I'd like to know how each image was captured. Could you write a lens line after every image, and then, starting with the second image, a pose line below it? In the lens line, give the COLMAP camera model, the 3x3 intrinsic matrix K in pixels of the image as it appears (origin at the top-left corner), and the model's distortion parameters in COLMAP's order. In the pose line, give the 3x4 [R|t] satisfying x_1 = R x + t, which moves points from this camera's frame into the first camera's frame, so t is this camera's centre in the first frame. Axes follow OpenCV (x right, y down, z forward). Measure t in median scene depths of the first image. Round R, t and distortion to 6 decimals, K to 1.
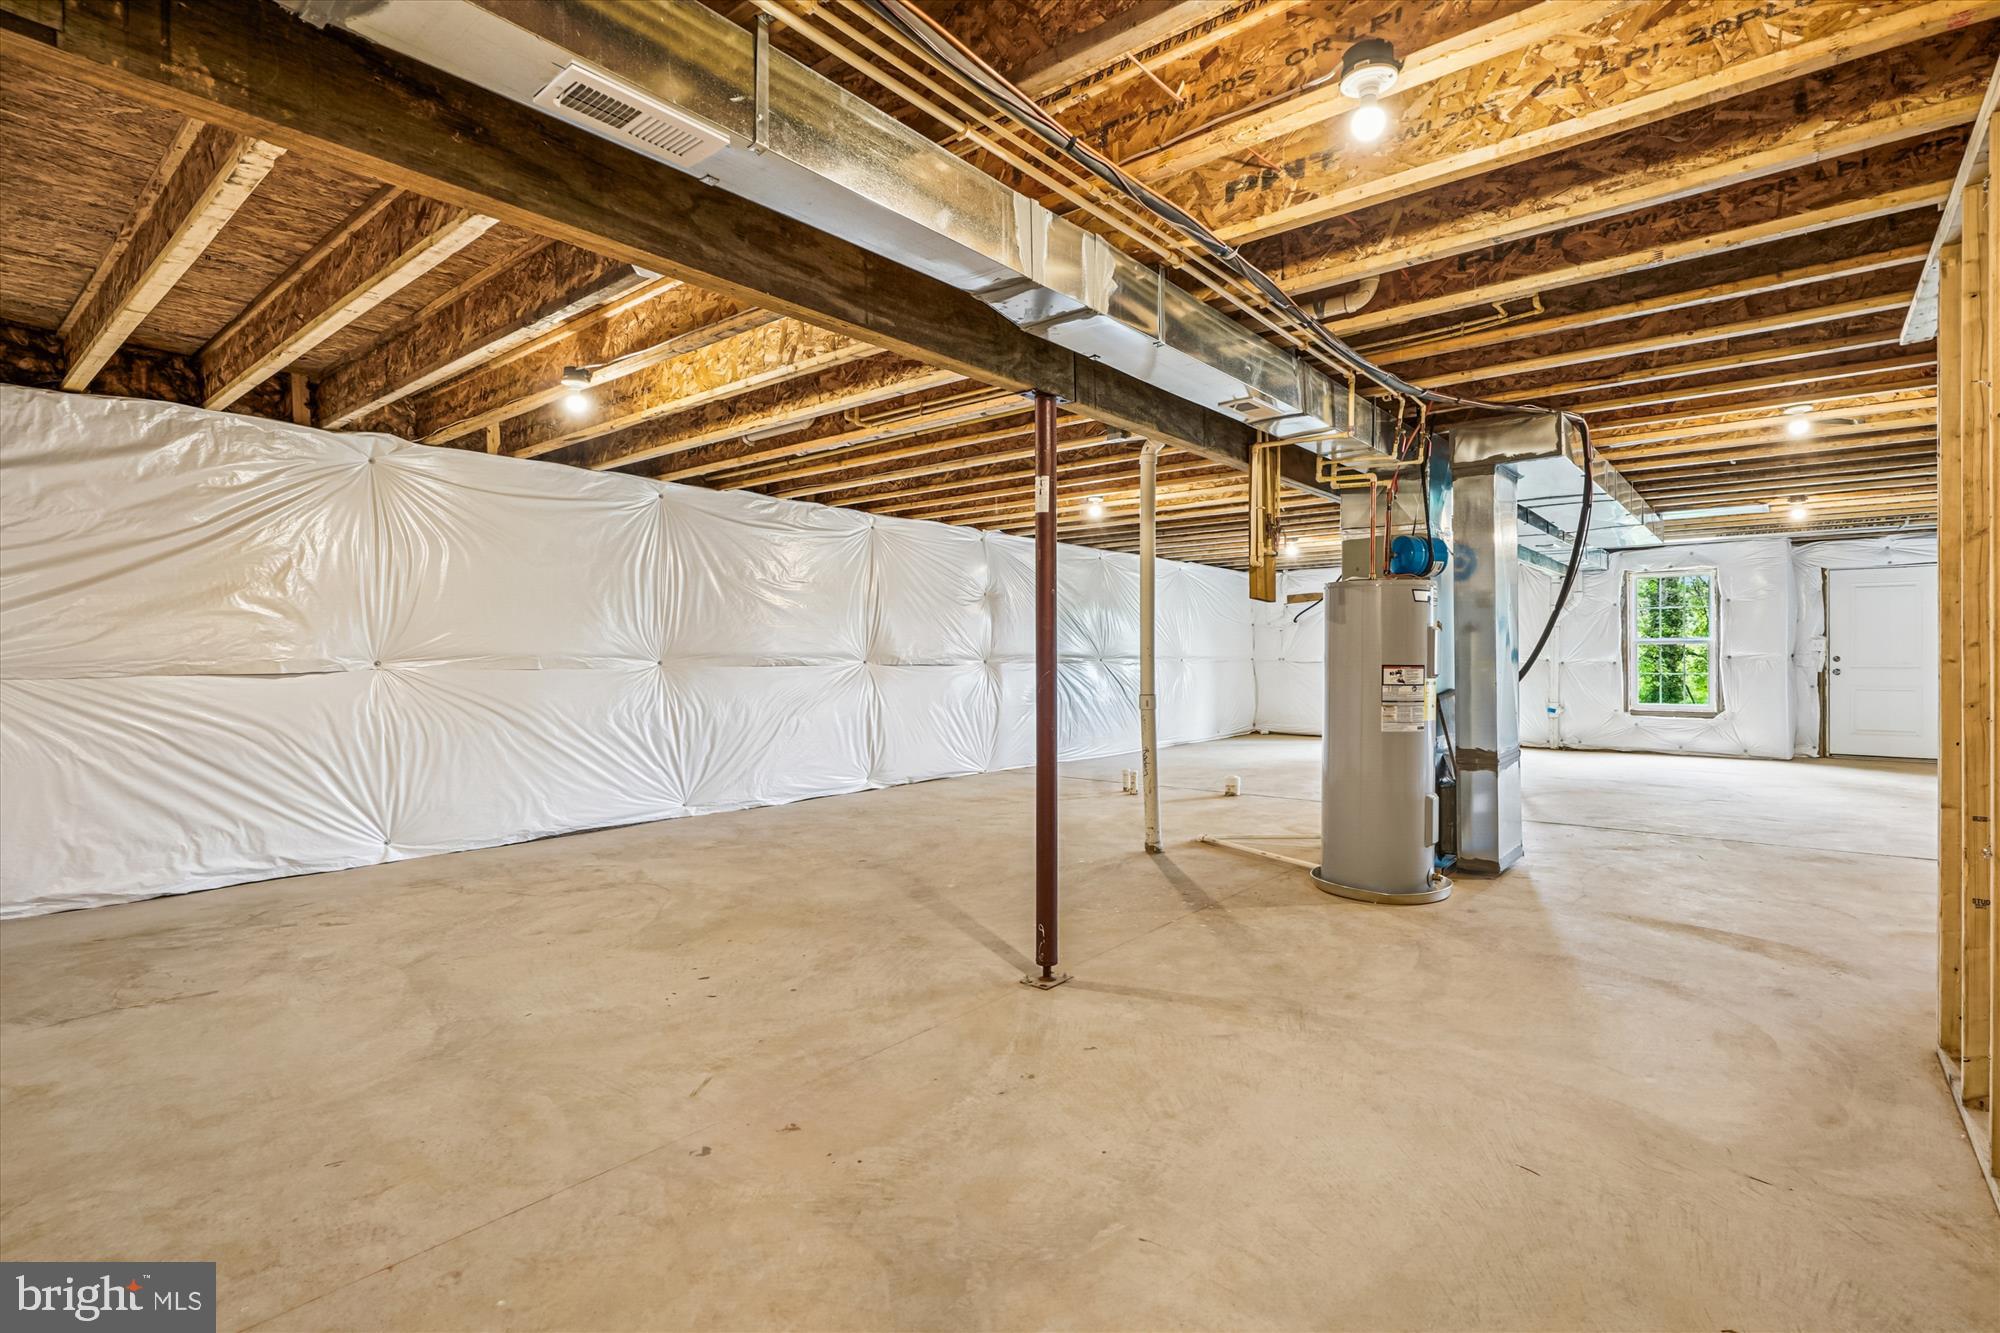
lens RADIAL K [[936.5, 0, 1014.2], [0, 936.5, 665.1], [0, 0, 1]] dist [-0.000321, -0.000663]
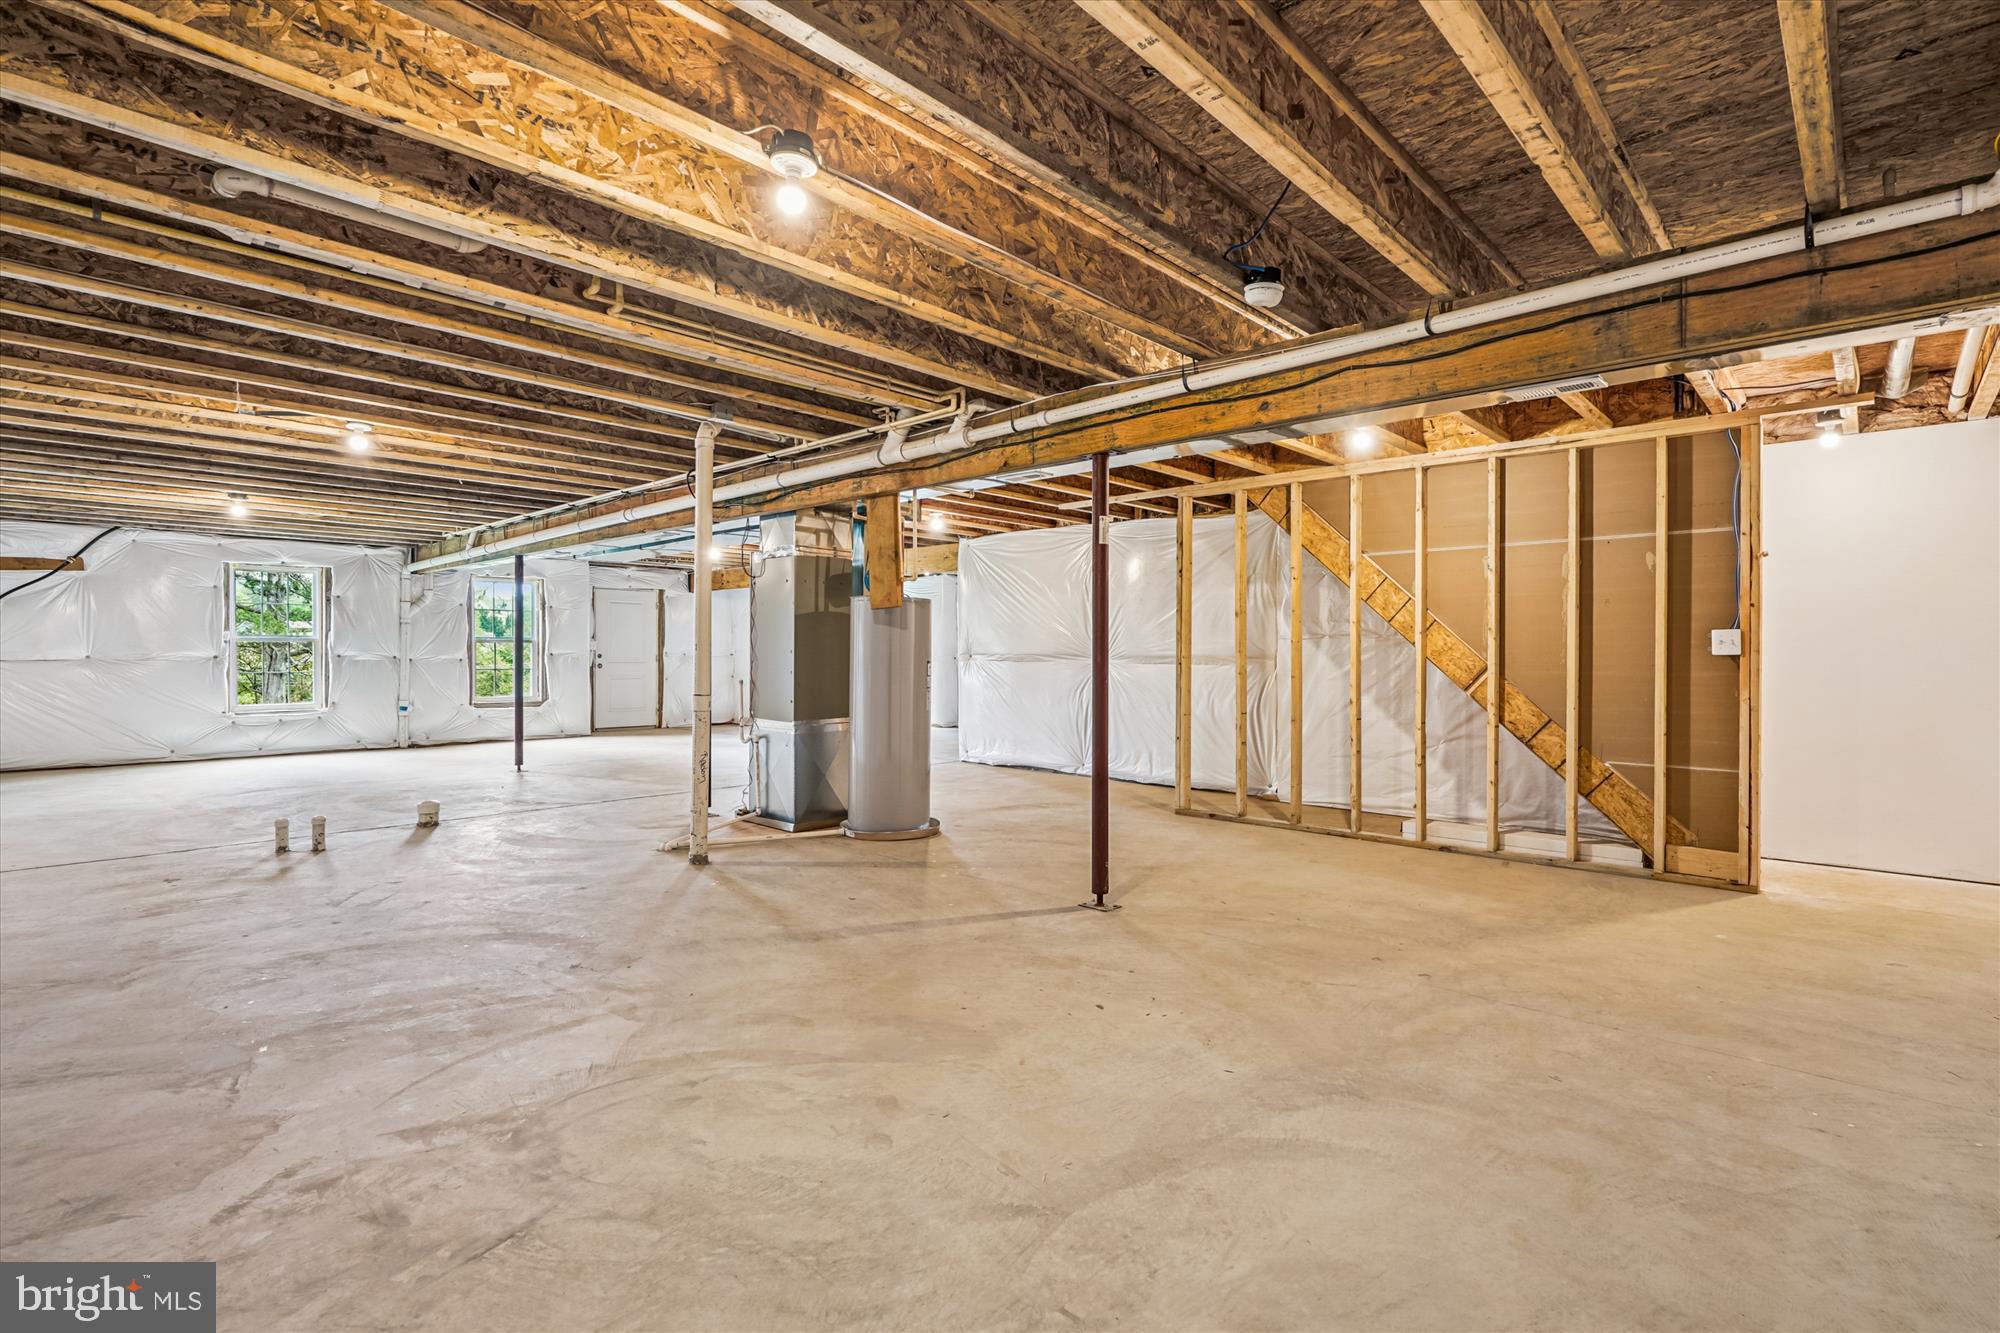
lens RADIAL K [[936.5, 0, 1014.1], [0, 936.5, 656.6], [0, 0, 1]] dist [-0.000321, -0.000663]
pose [[0.064321, -0.000714, 0.997929, -1.300032], [0.005215, 0.999986, 0.000379, -0.009405], [-0.997916, 0.005180, 0.064324, 1.064777]]
